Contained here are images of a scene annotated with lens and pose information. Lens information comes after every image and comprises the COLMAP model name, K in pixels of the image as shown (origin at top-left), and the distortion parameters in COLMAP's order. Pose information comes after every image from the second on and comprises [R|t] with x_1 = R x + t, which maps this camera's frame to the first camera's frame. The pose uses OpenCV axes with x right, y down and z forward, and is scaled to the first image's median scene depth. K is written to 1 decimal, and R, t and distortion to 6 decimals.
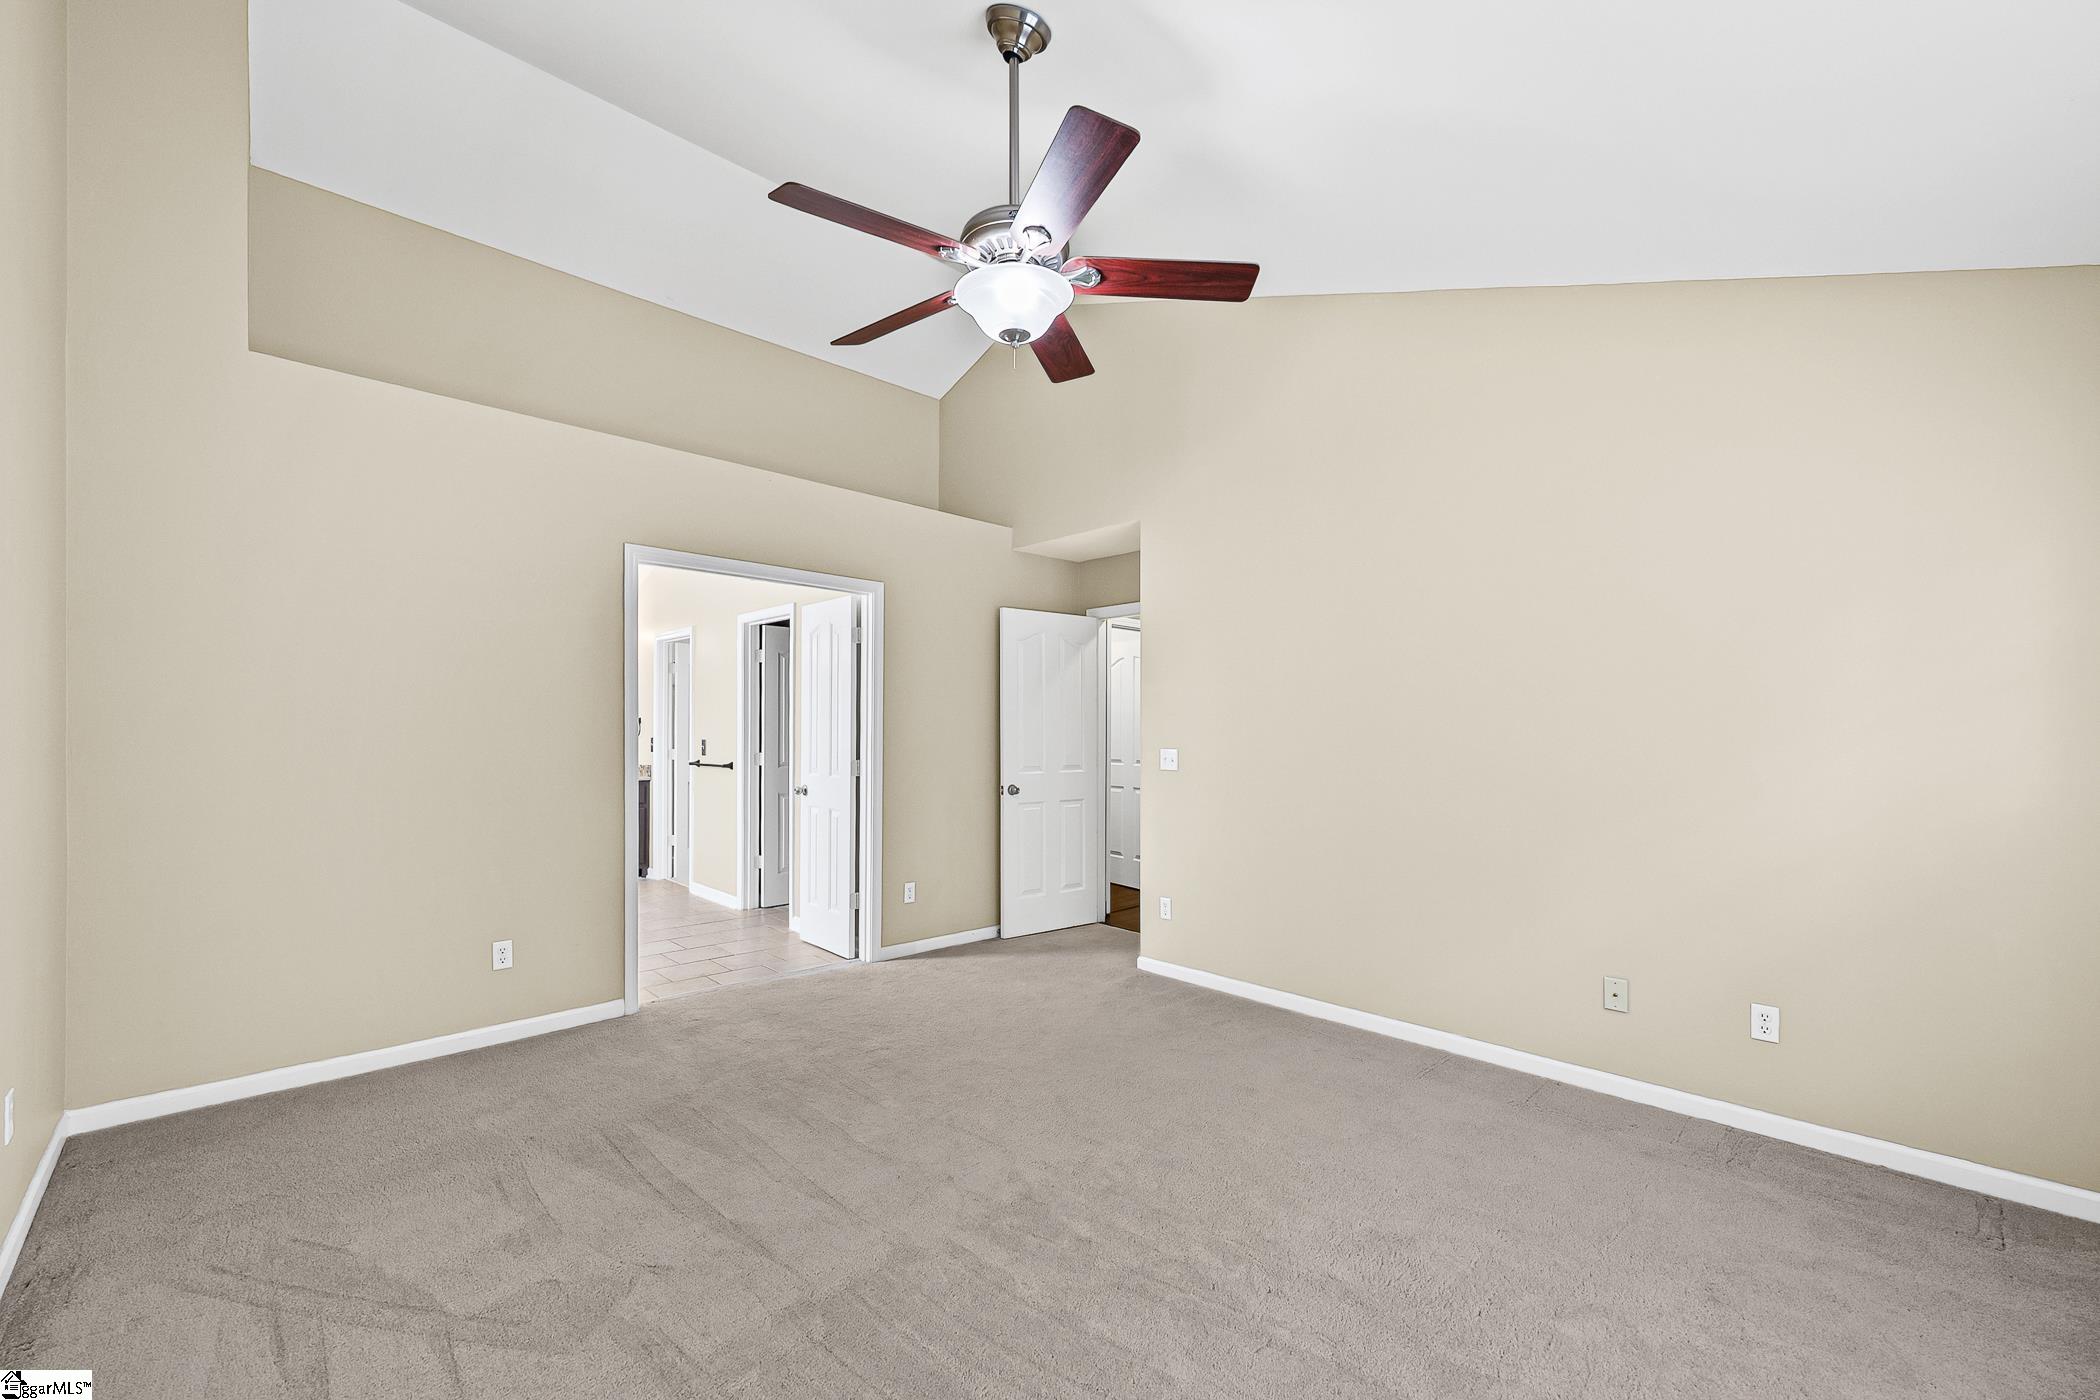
lens RADIAL K [[851.3, 0, 1047.2], [0, 851.3, 733.7], [0, 0, 1]] dist [0.004122, 0.000072]
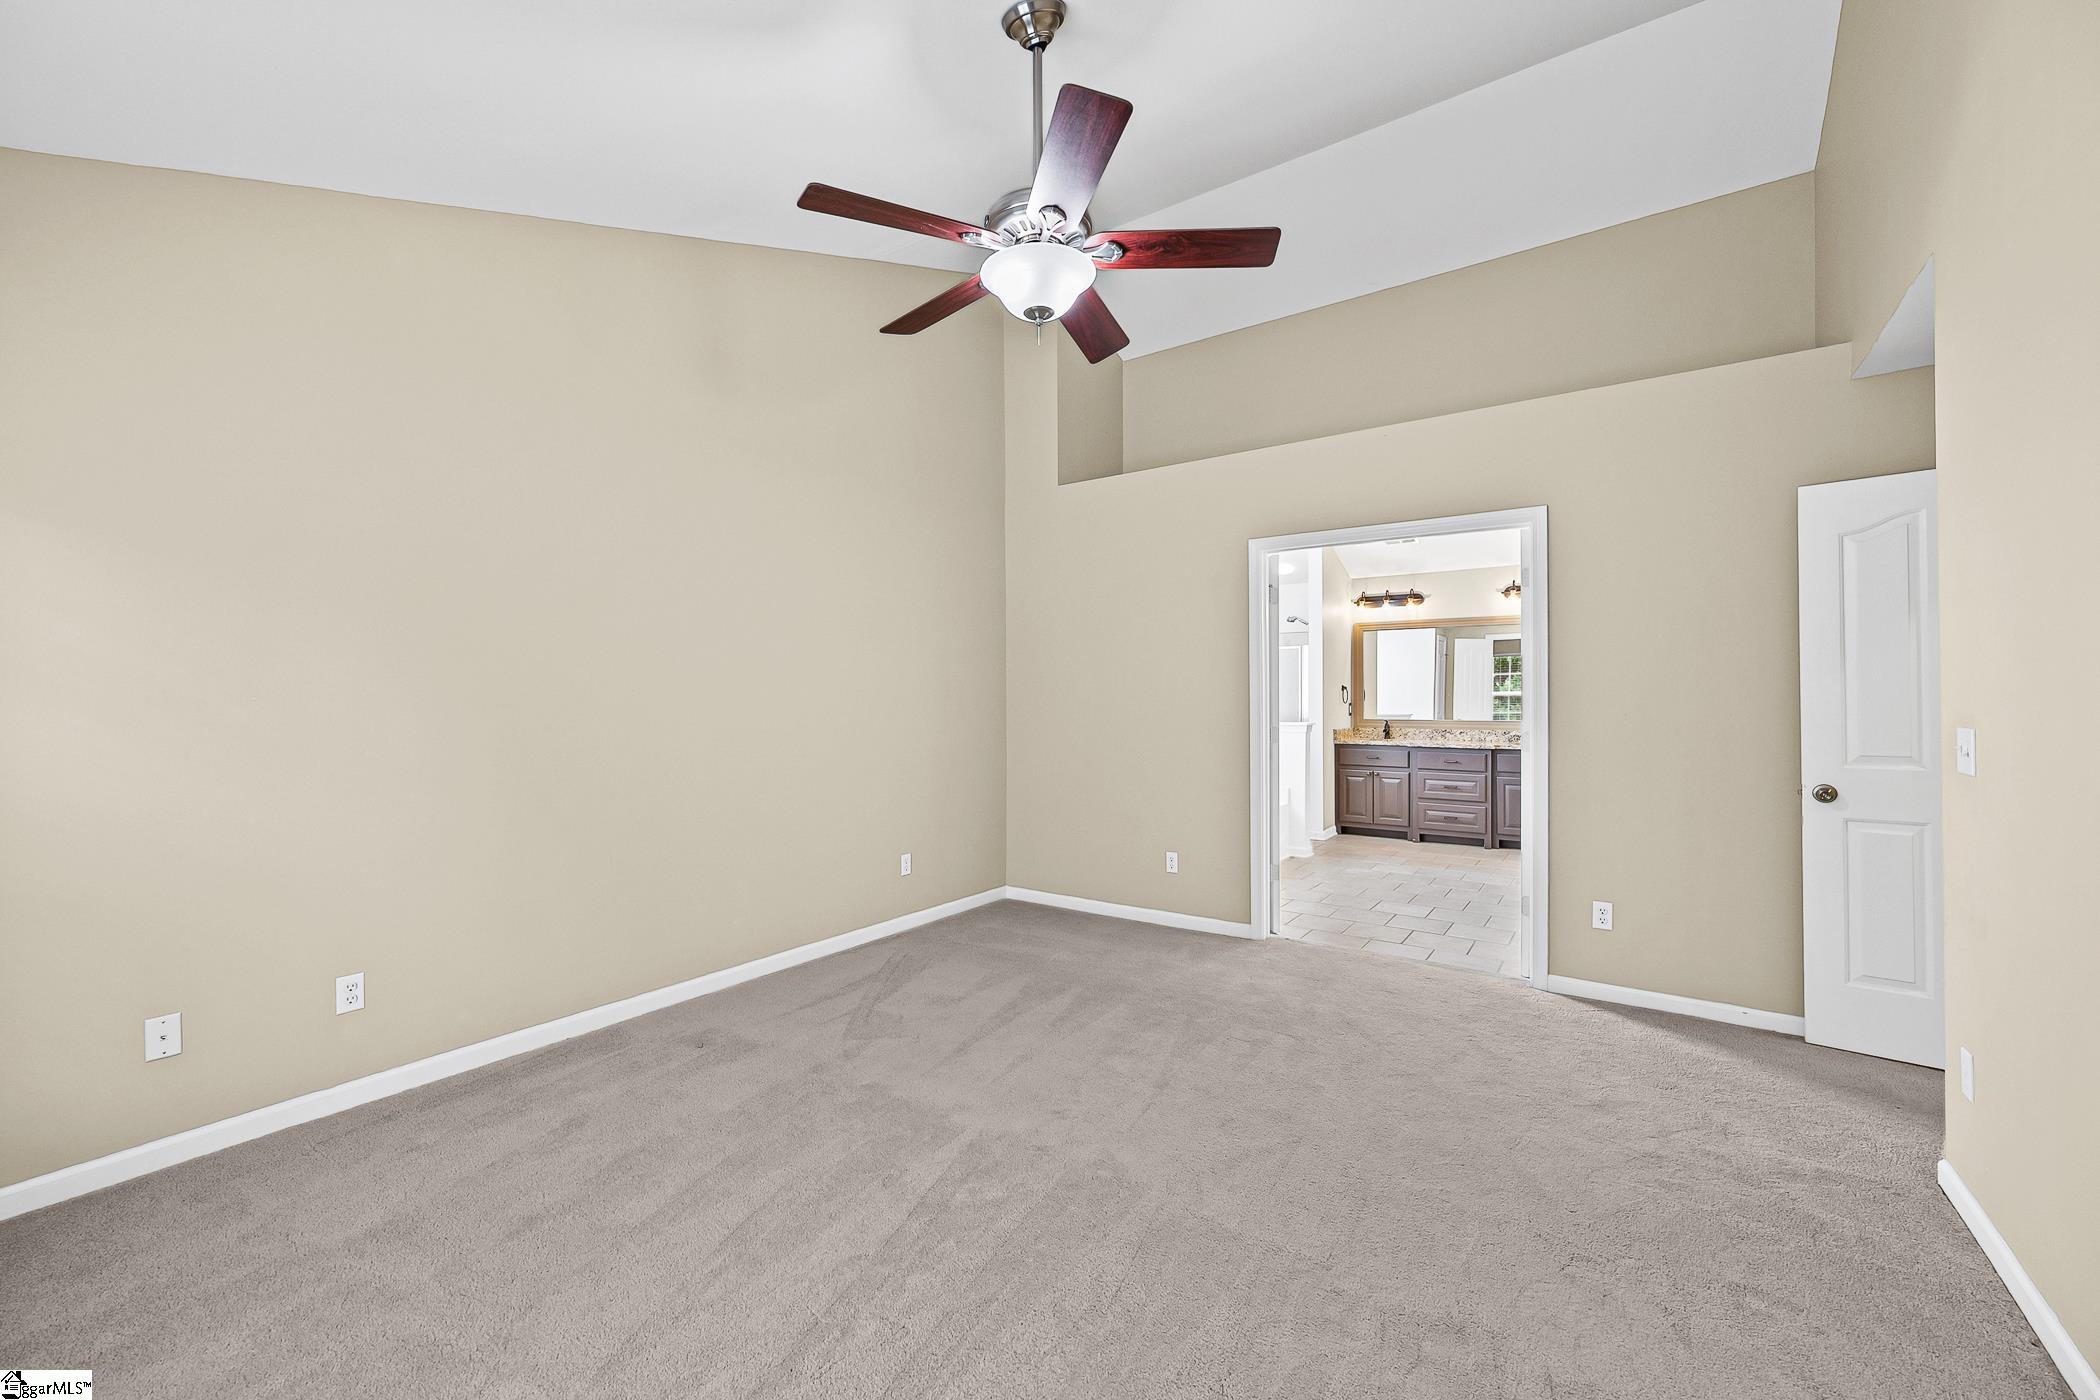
lens RADIAL K [[836.9, 0, 1047.0], [0, 836.9, 707.1], [0, 0, 1]] dist [0.000242, 0.000053]
pose [[0.174021, 0.007223, -0.984715, 0.493776], [0.010839, 0.999898, 0.009250, -0.005594], [0.984682, -0.012283, 0.173925, 0.424365]]
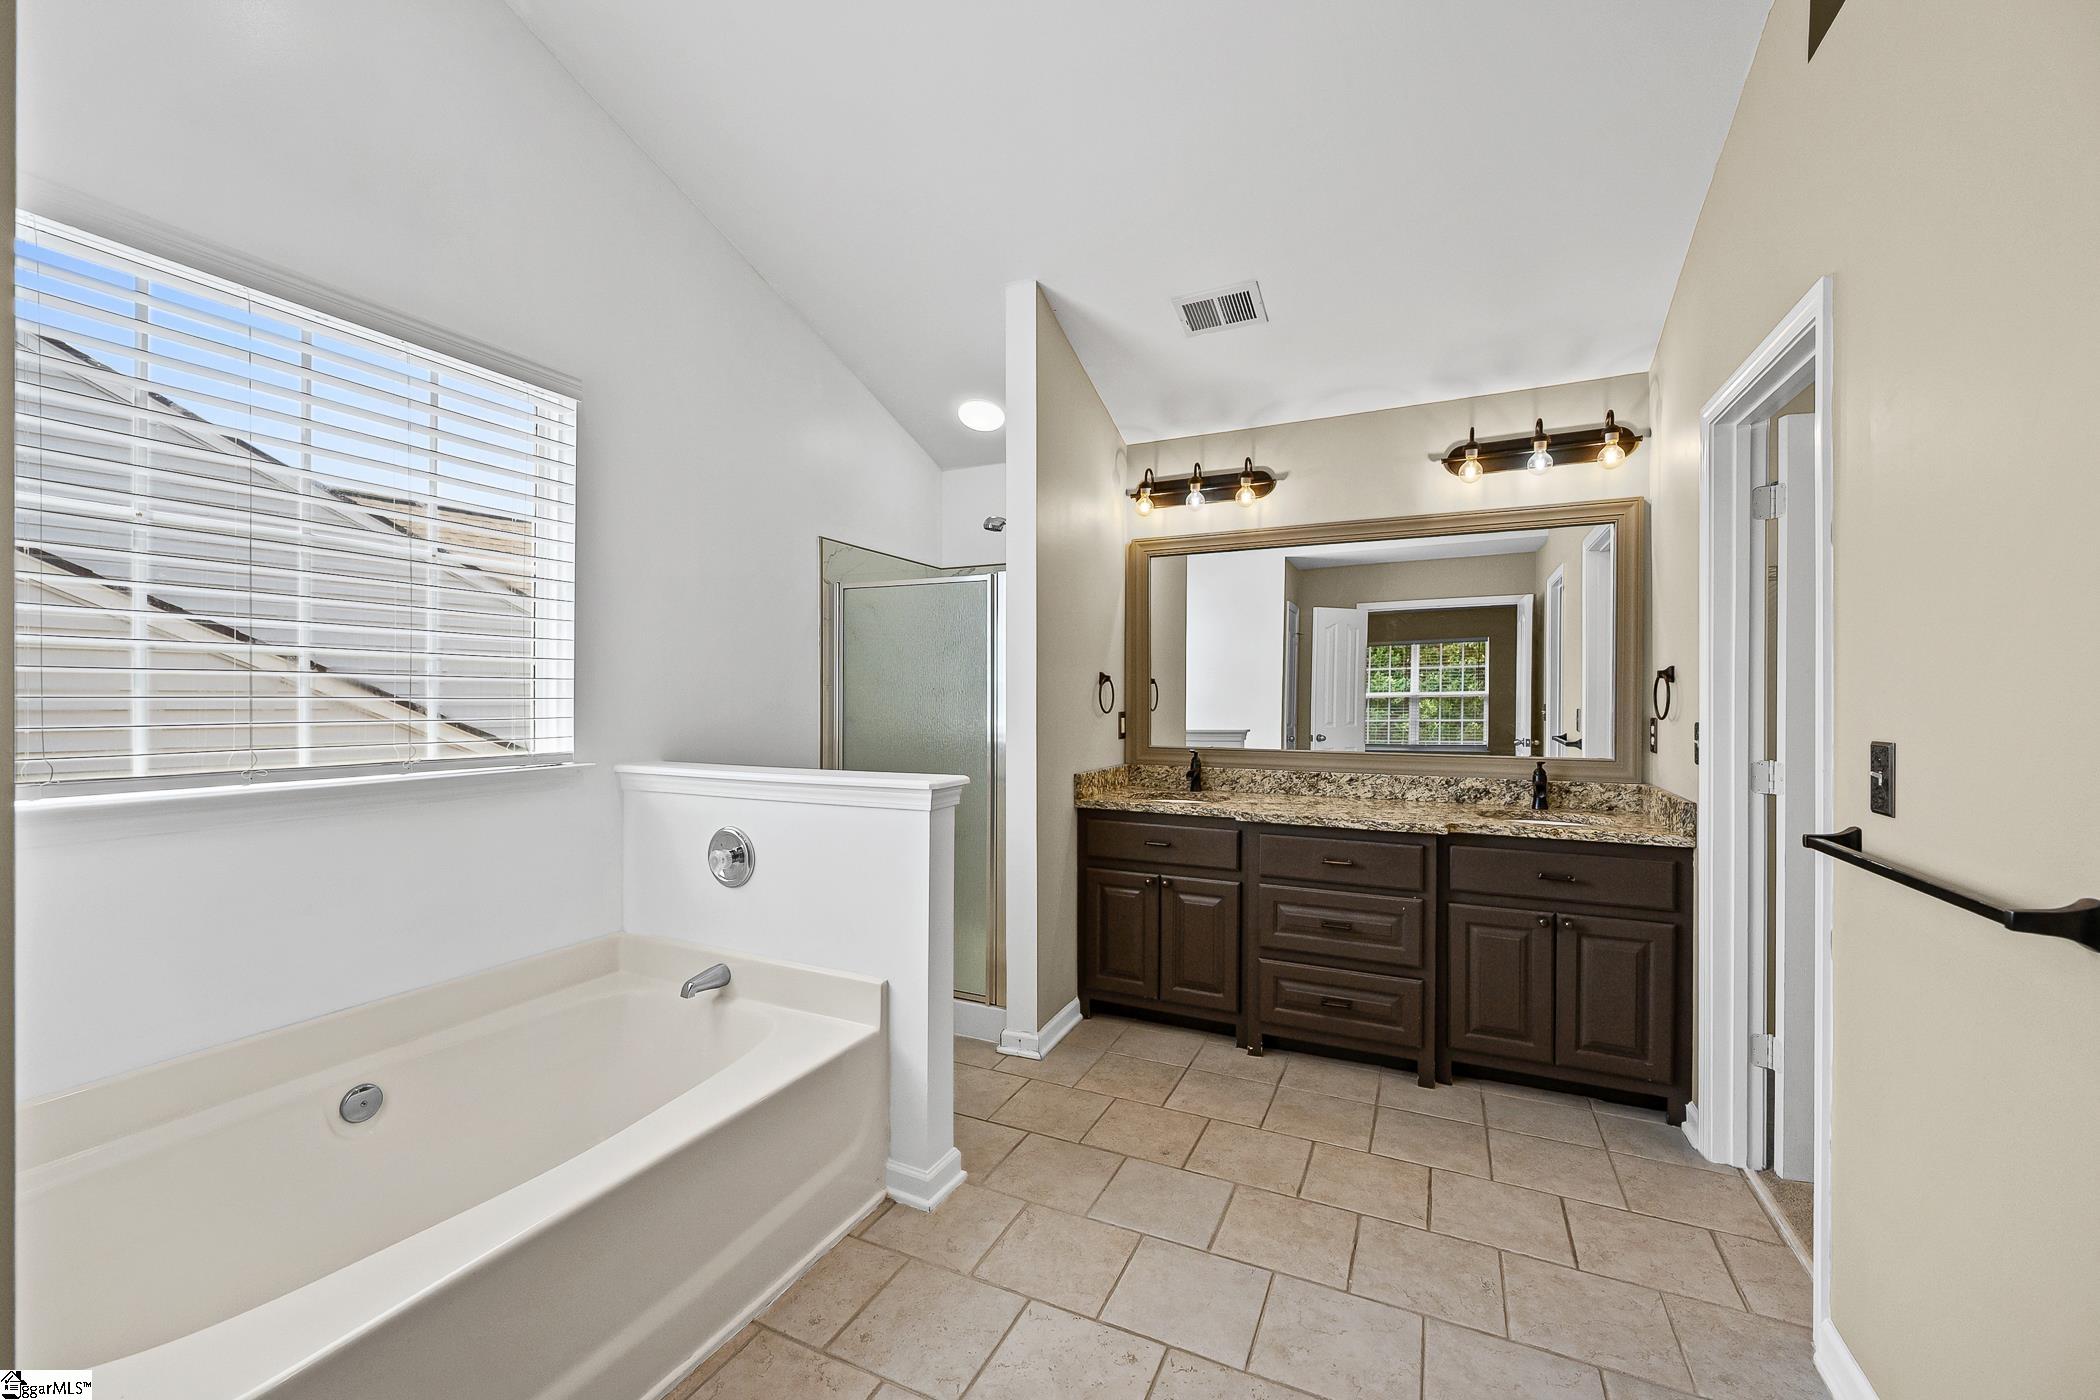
lens RADIAL K [[836.9, 0, 1047.0], [0, 836.9, 707.1], [0, 0, 1]] dist [0.000242, 0.000053]
pose [[0.338913, 0.006914, -0.940792, -0.384377], [0.007039, 0.999926, 0.009884, -0.004769], [0.940792, -0.009972, 0.338839, 1.011834]]
